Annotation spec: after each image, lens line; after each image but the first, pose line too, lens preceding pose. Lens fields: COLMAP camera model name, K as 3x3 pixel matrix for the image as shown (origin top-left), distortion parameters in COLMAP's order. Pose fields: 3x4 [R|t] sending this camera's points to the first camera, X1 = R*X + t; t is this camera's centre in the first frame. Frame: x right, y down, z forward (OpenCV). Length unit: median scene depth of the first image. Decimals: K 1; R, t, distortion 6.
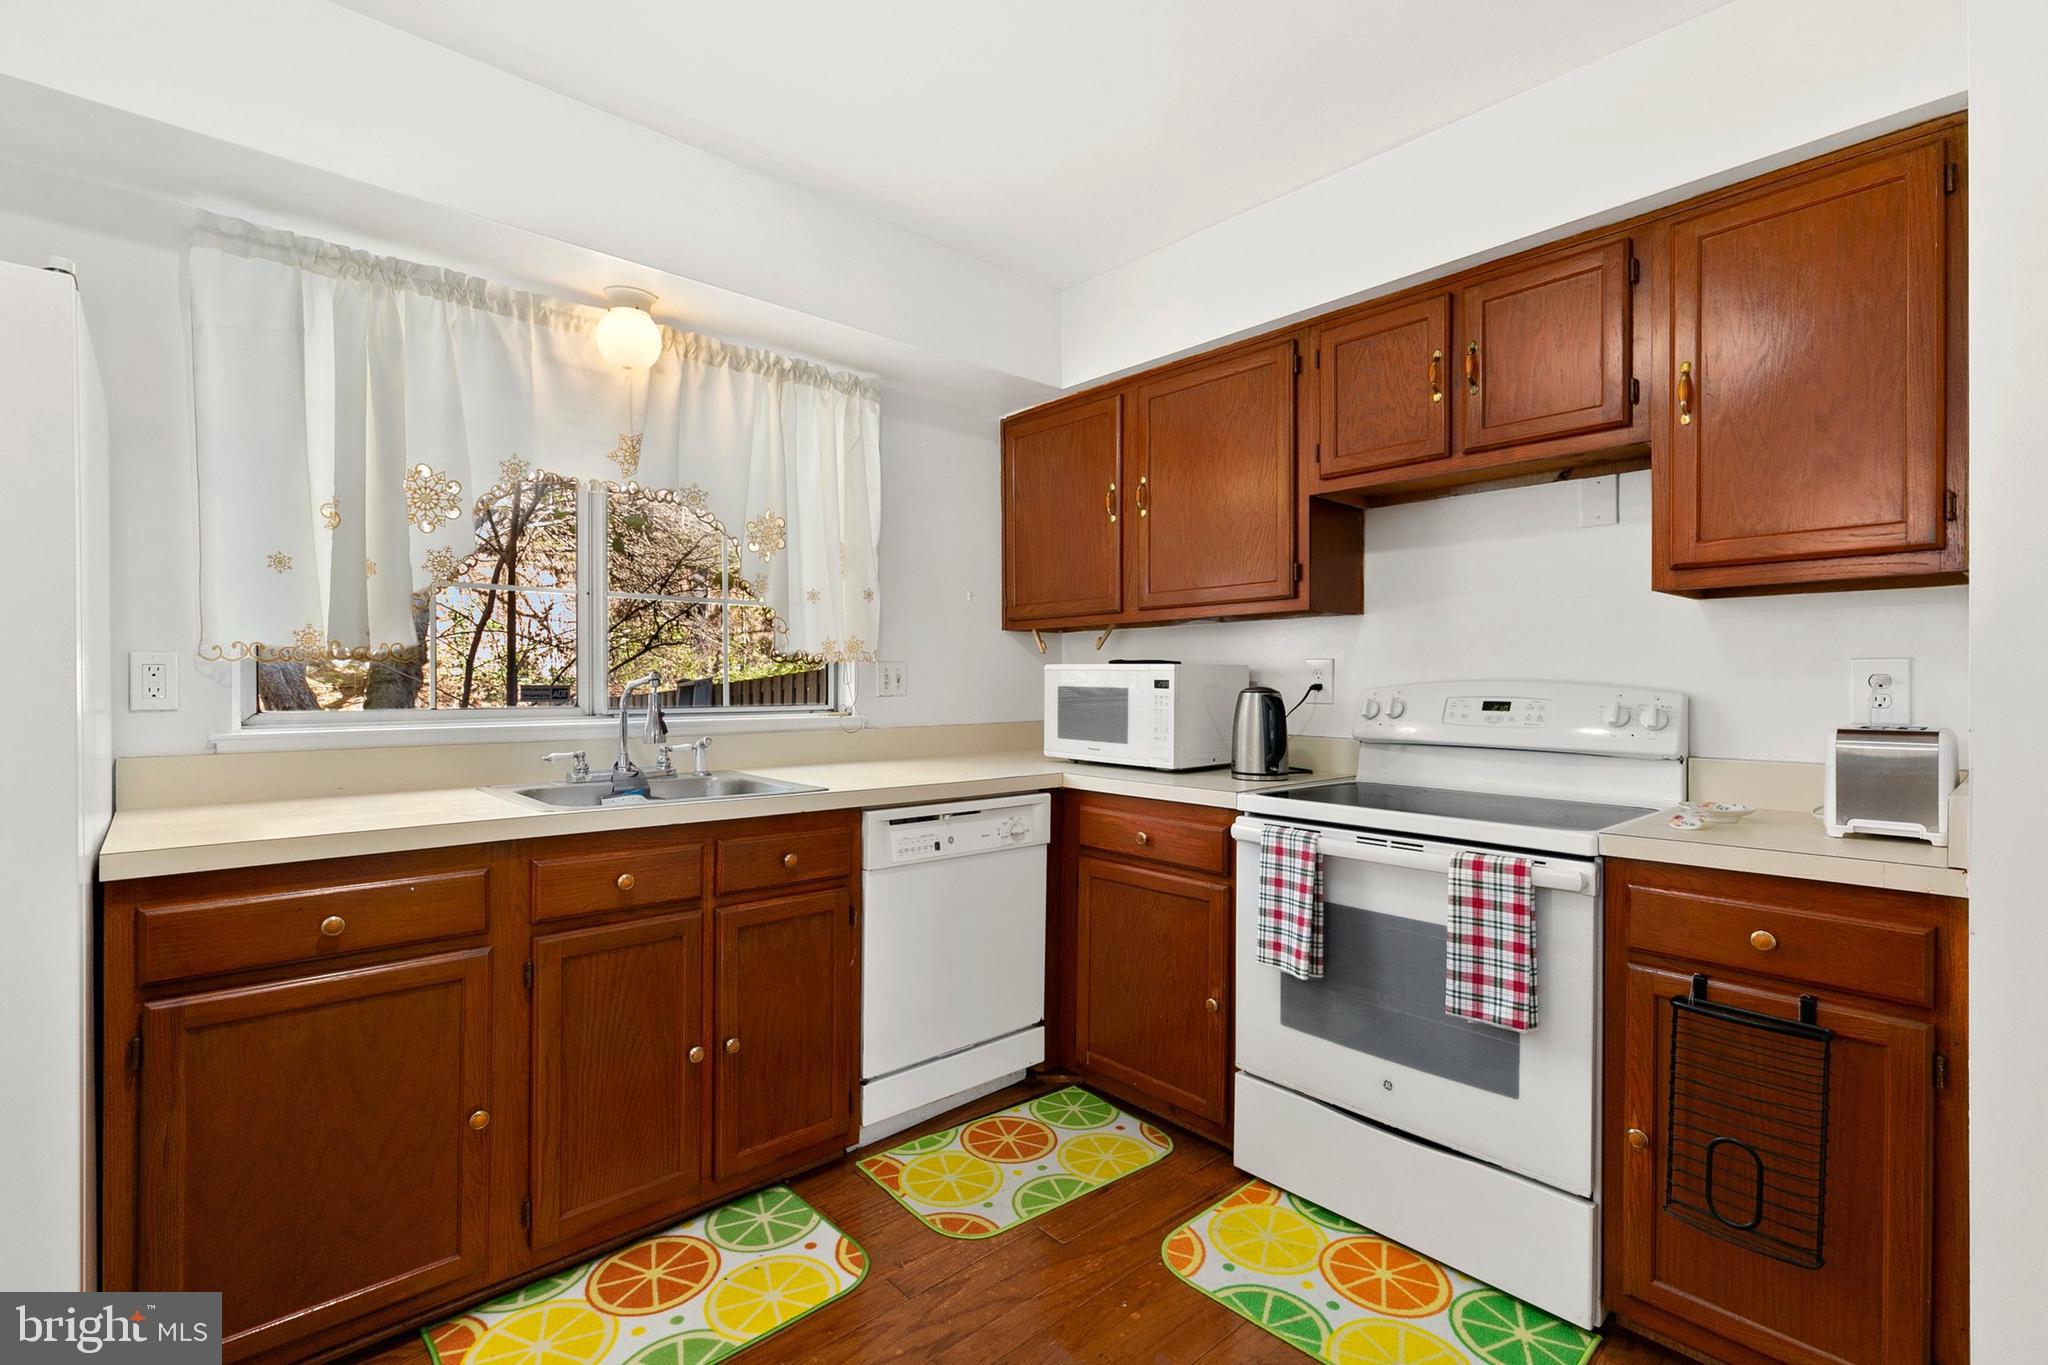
lens RADIAL K [[930.5, 0, 1018.6], [0, 930.5, 681.0], [0, 0, 1]] dist [0.002913, -0.000260]
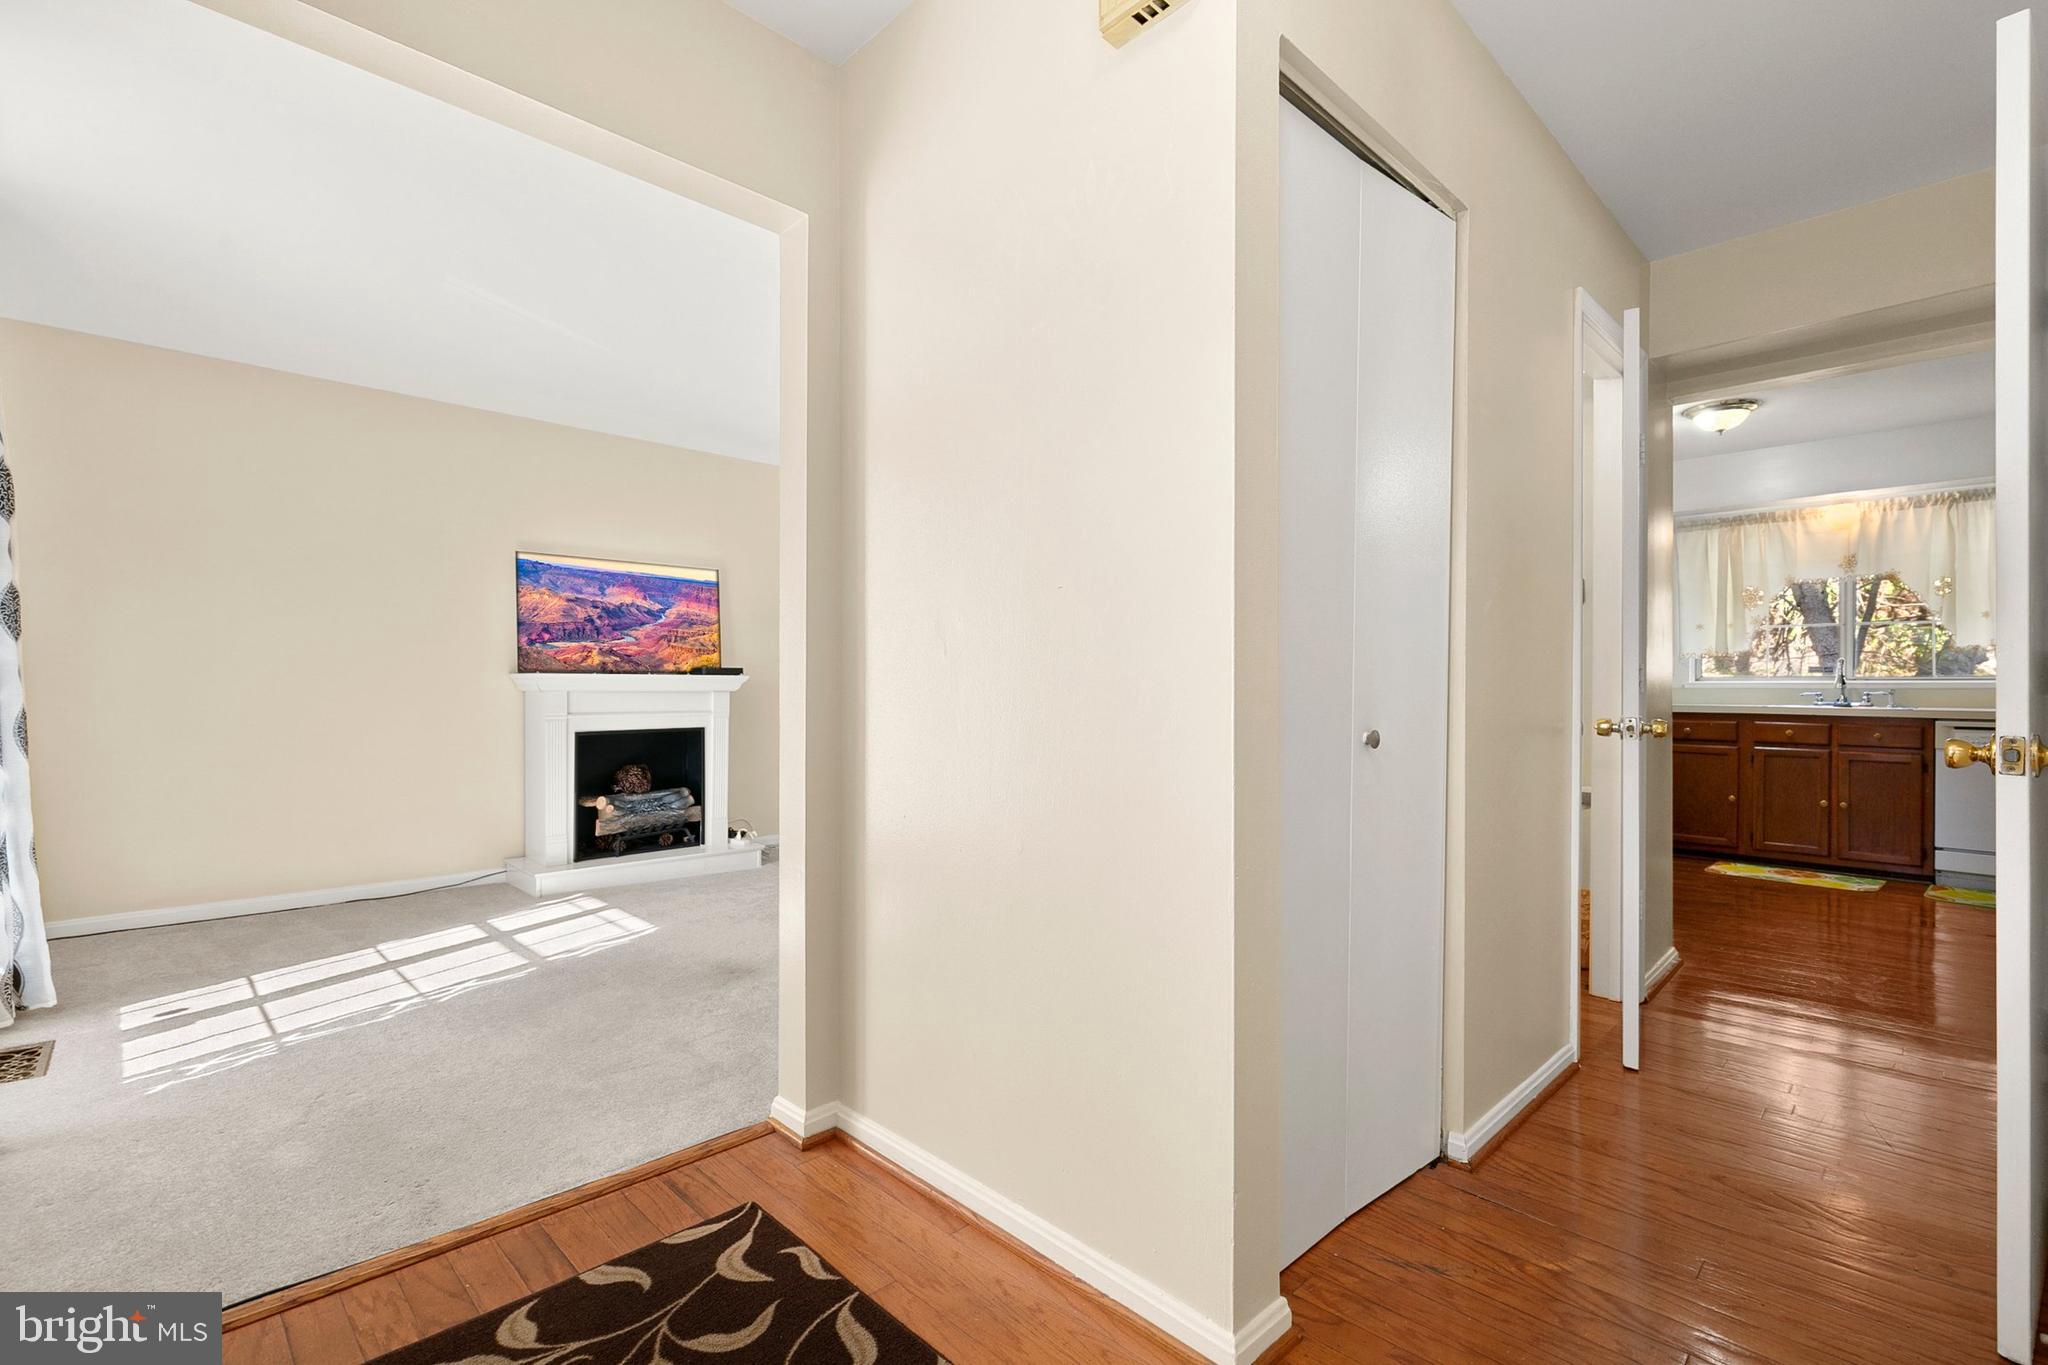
lens RADIAL K [[922.8, 0, 1020.1], [0, 922.8, 683.1], [0, 0, 1]] dist [0.007118, -0.000446]
pose [[0.031599, -0.002992, -0.999496, 1.980973], [-0.001910, 0.999994, -0.003054, 0.067087], [0.999499, 0.002006, 0.031593, -1.216832]]
